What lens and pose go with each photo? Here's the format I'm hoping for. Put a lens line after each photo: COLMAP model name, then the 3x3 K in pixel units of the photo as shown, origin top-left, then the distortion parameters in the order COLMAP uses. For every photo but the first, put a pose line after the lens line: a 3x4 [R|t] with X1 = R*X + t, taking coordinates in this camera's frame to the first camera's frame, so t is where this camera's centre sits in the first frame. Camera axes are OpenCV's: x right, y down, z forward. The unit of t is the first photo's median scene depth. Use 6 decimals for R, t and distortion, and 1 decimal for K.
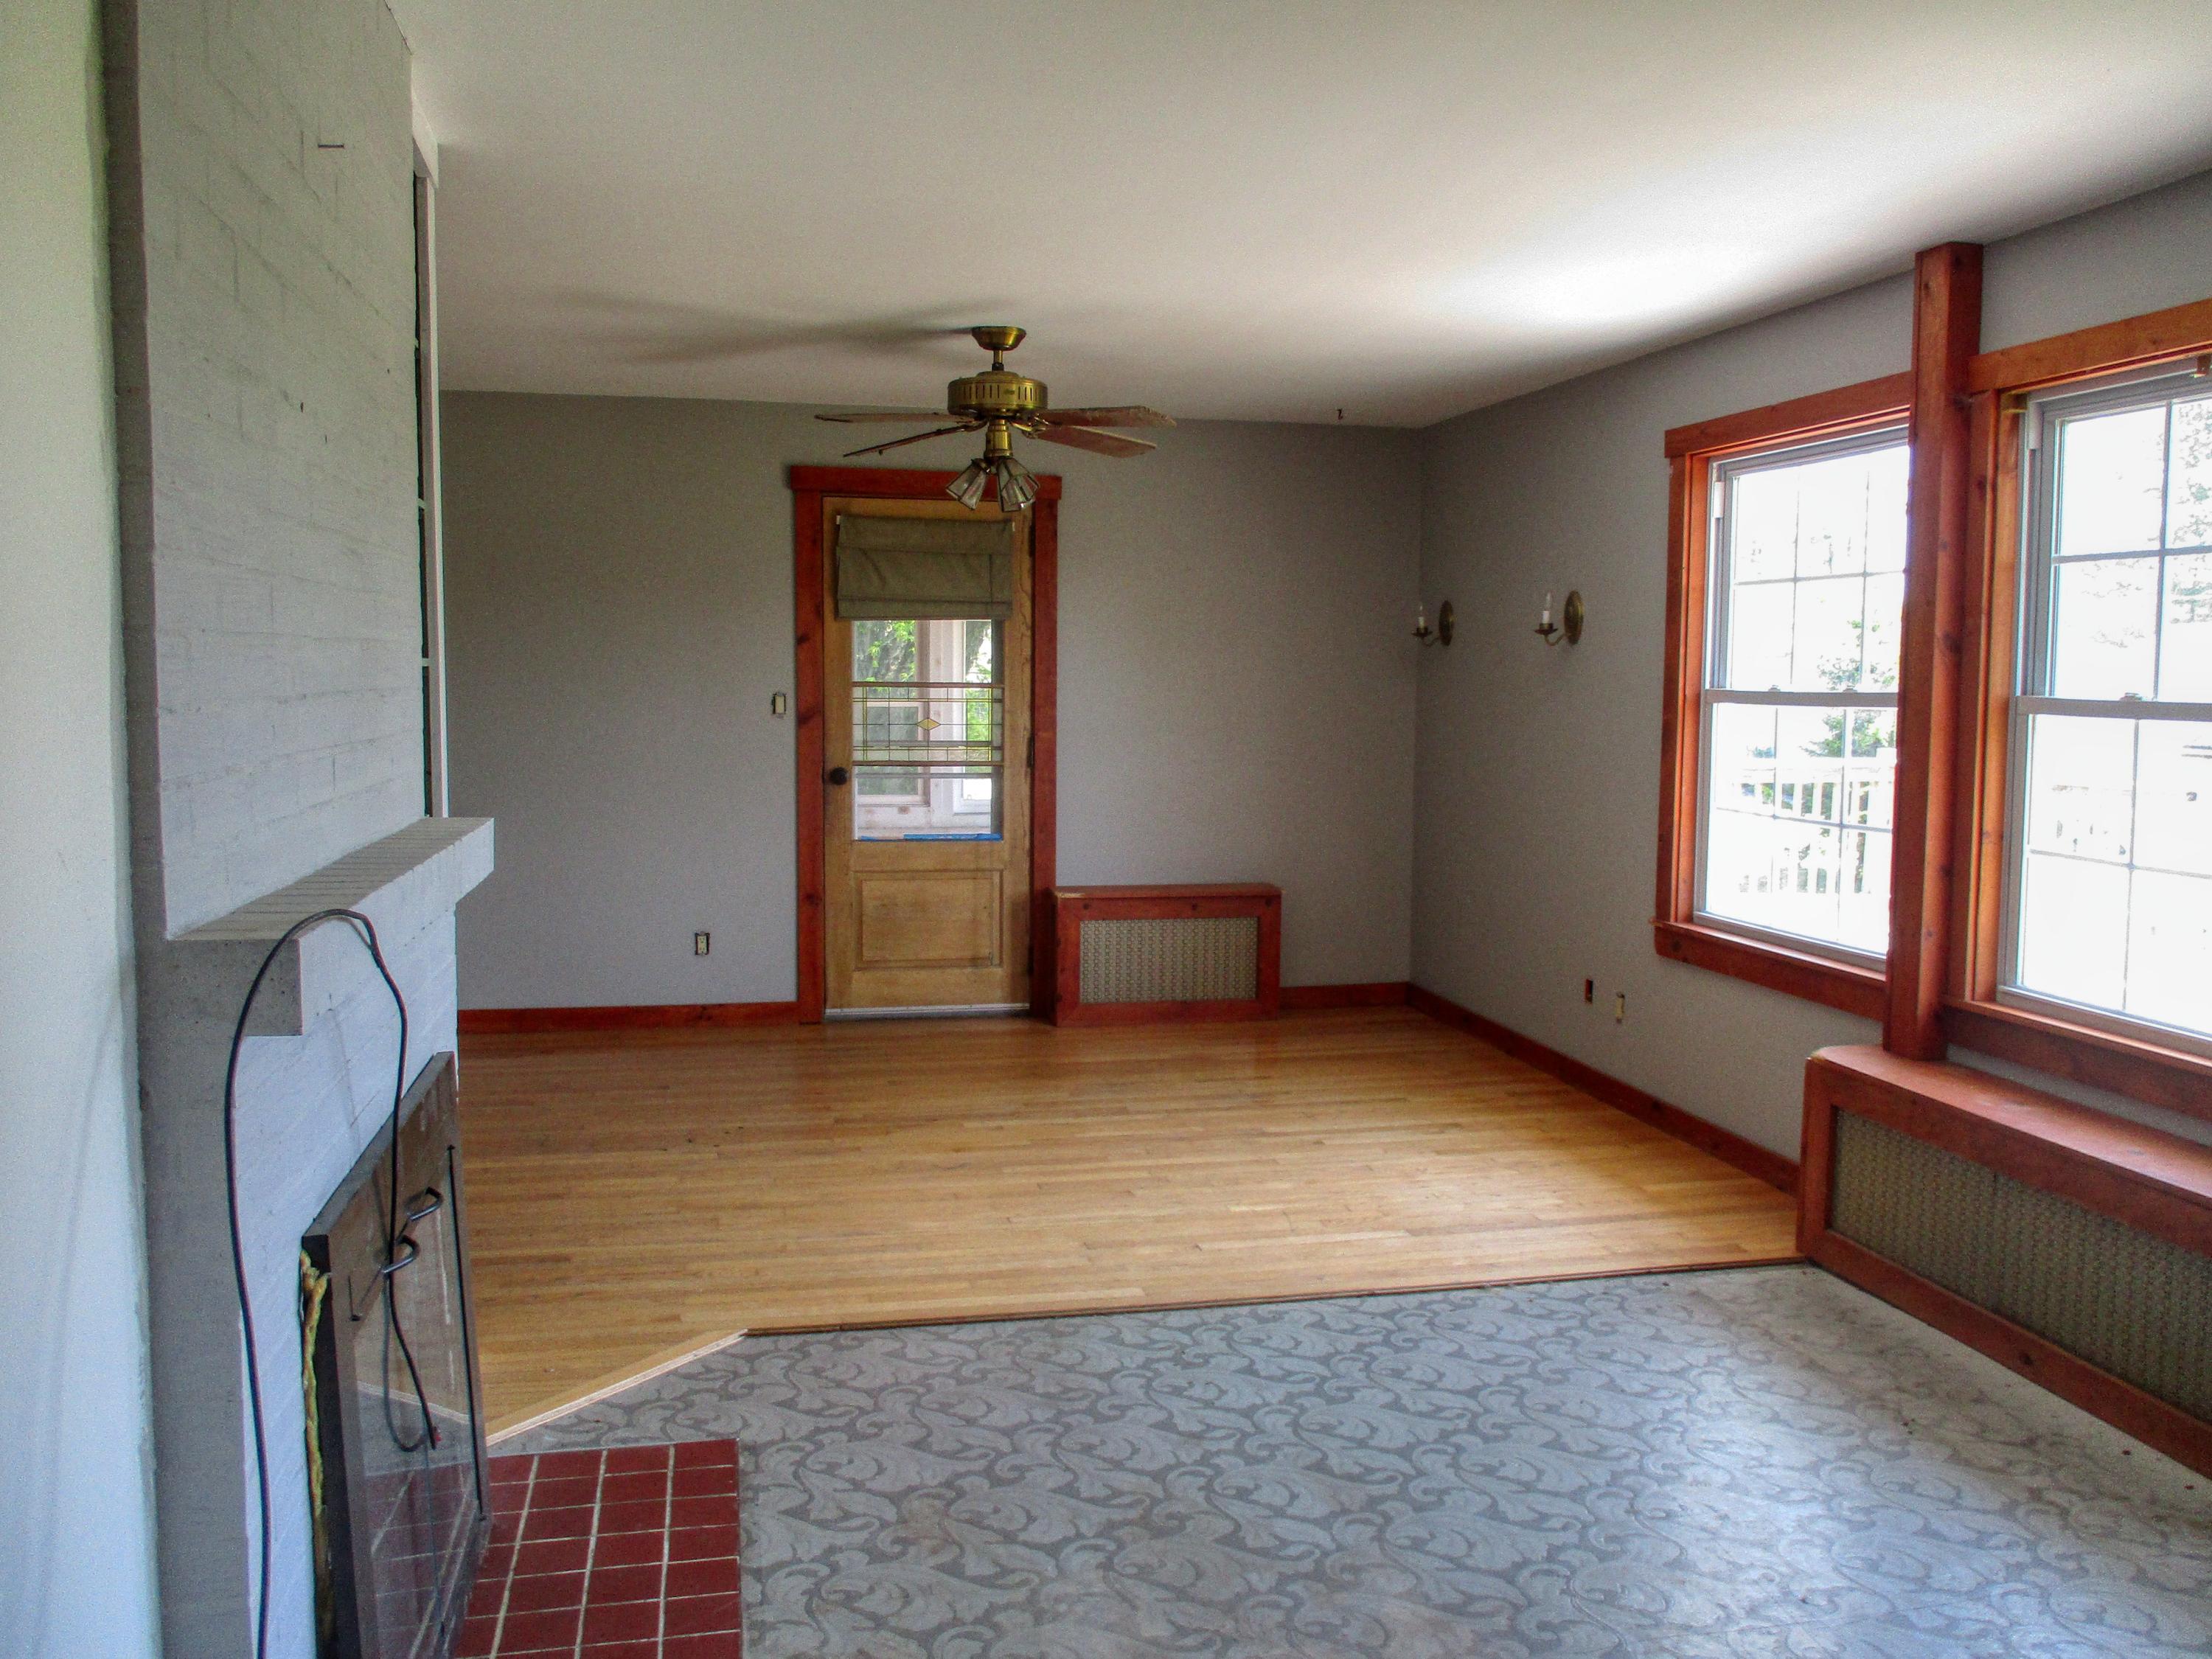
lens RADIAL K [[1808.1, 0, 1106.4], [0, 1808.1, 830.7], [0, 0, 1]] dist [-0.025852, -0.004110]
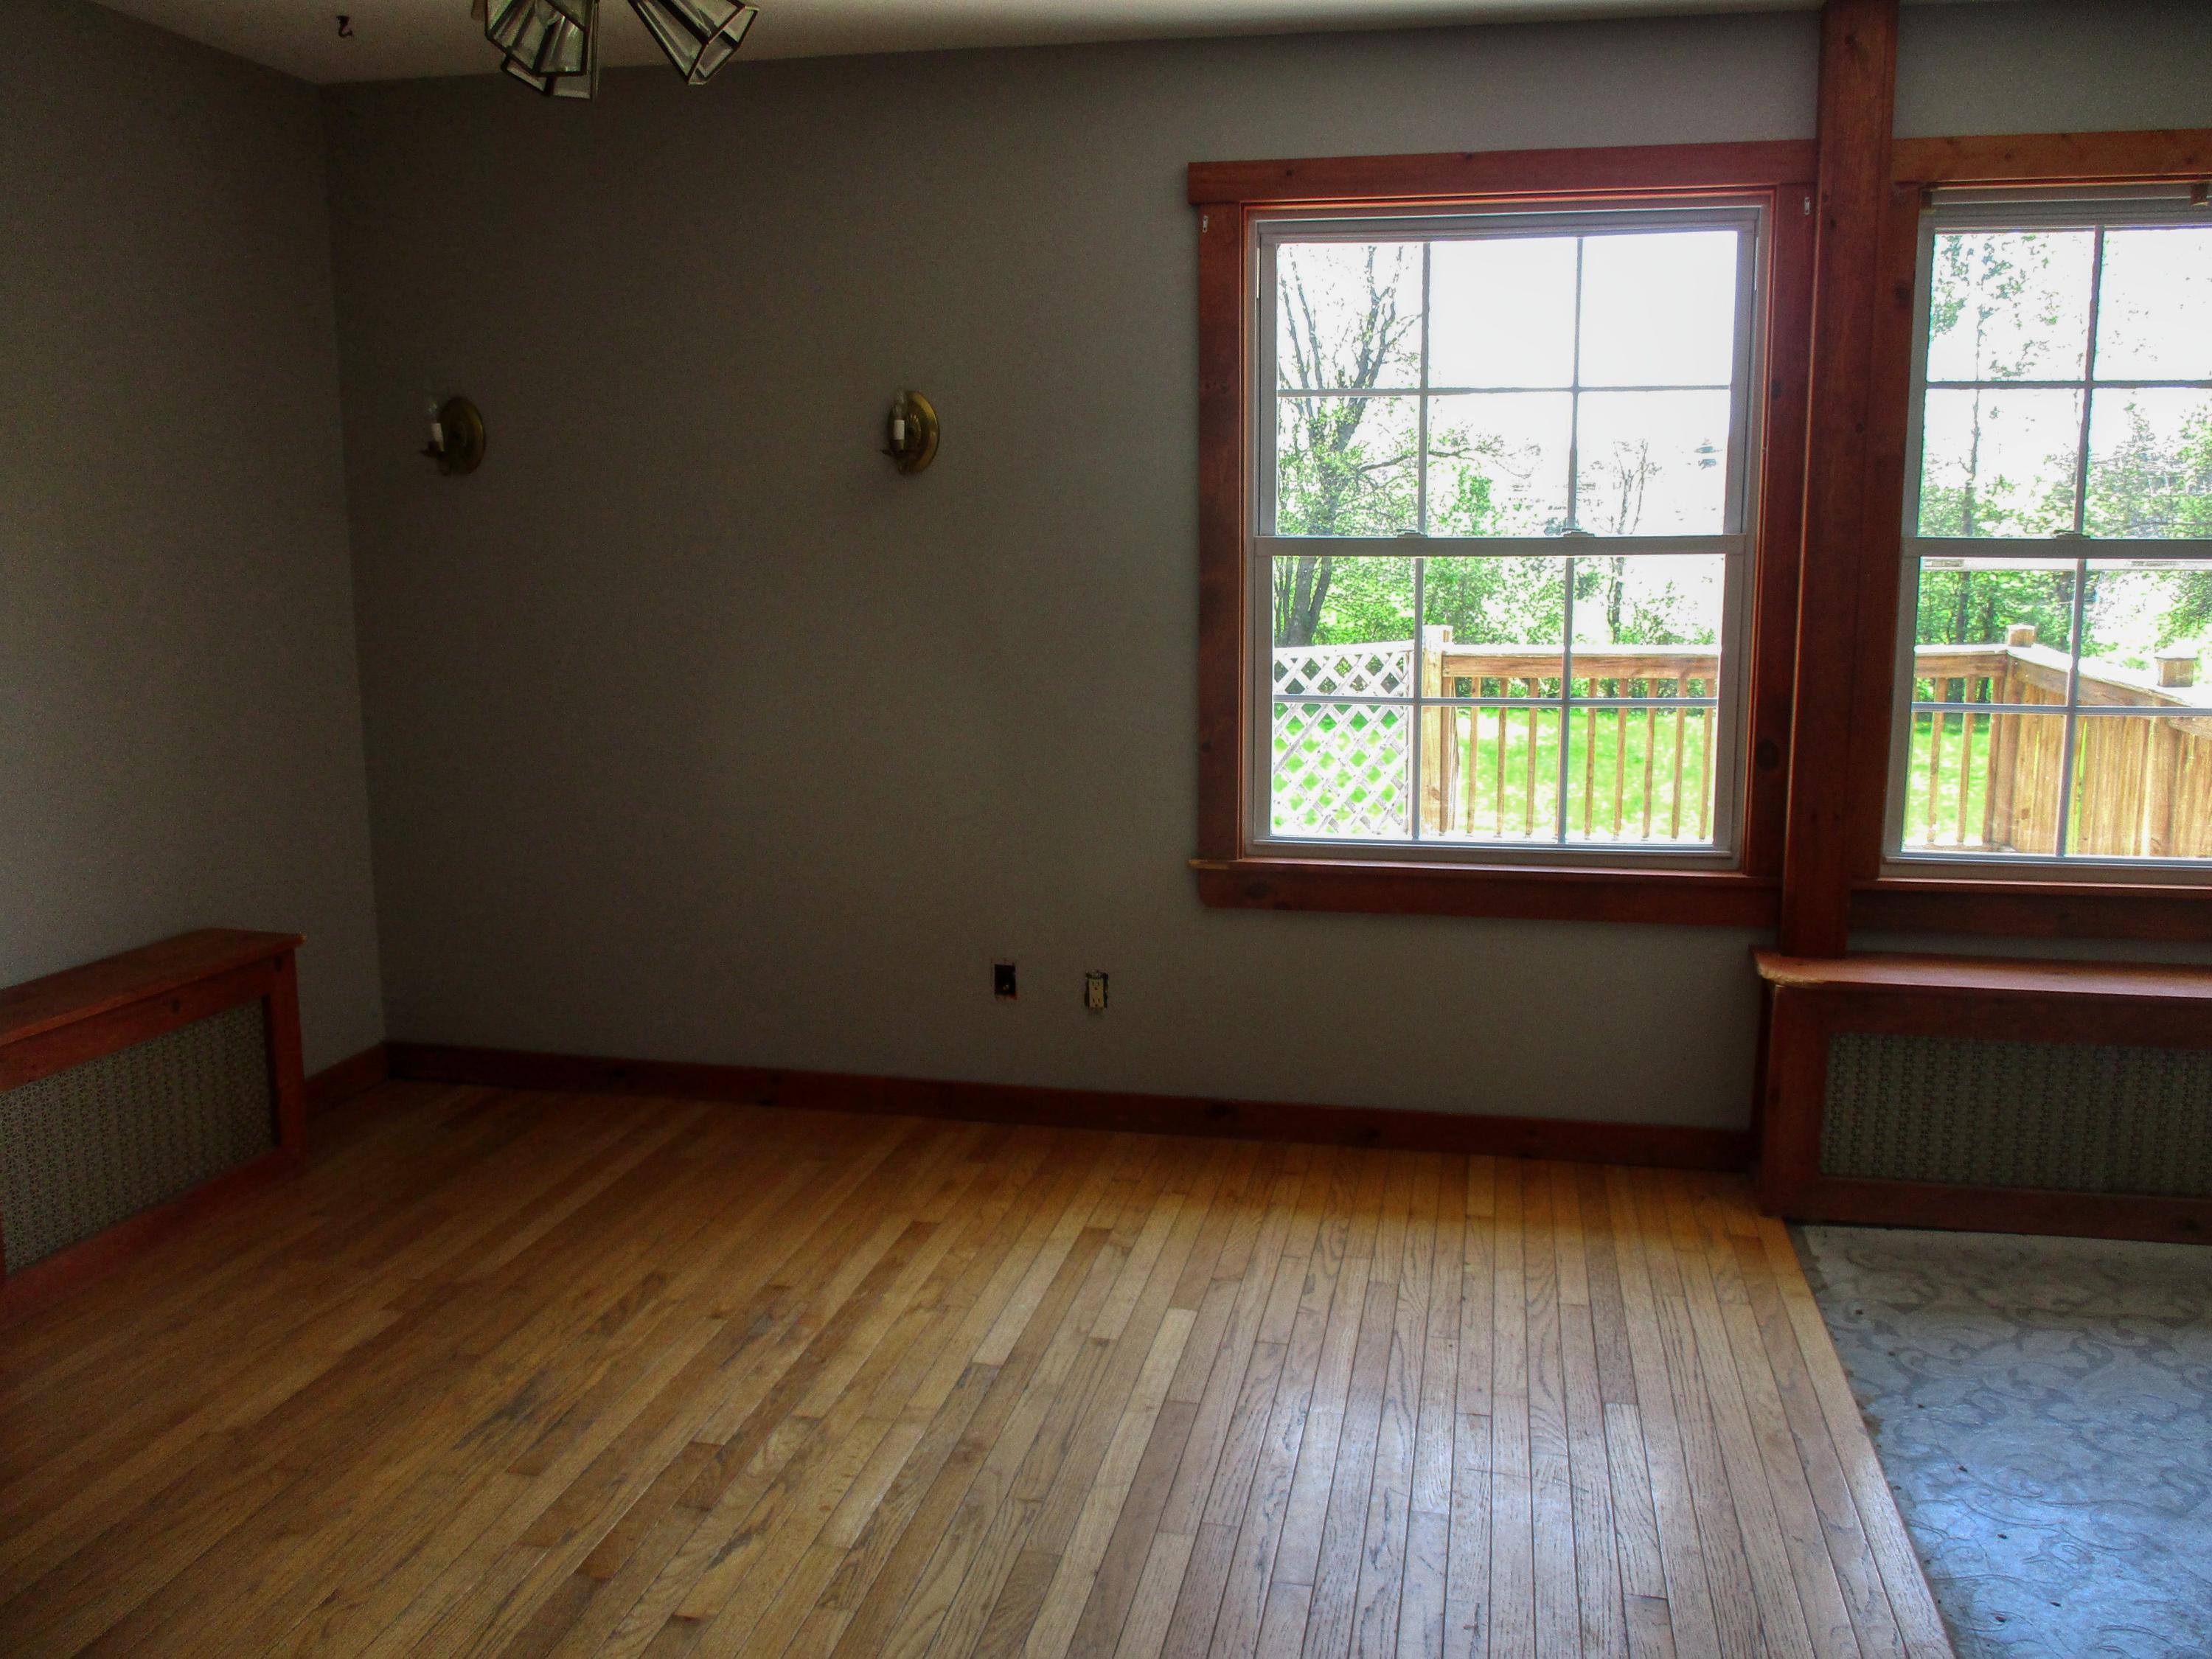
lens RADIAL K [[1808.1, 0, 1112.5], [0, 1808.1, 824.5], [0, 0, 1]] dist [-0.025852, -0.004110]
pose [[0.395342, -0.143847, 0.907200, -0.395273], [0.084421, 0.989171, 0.120055, -0.059213], [-0.914646, 0.029124, 0.403205, 0.807099]]
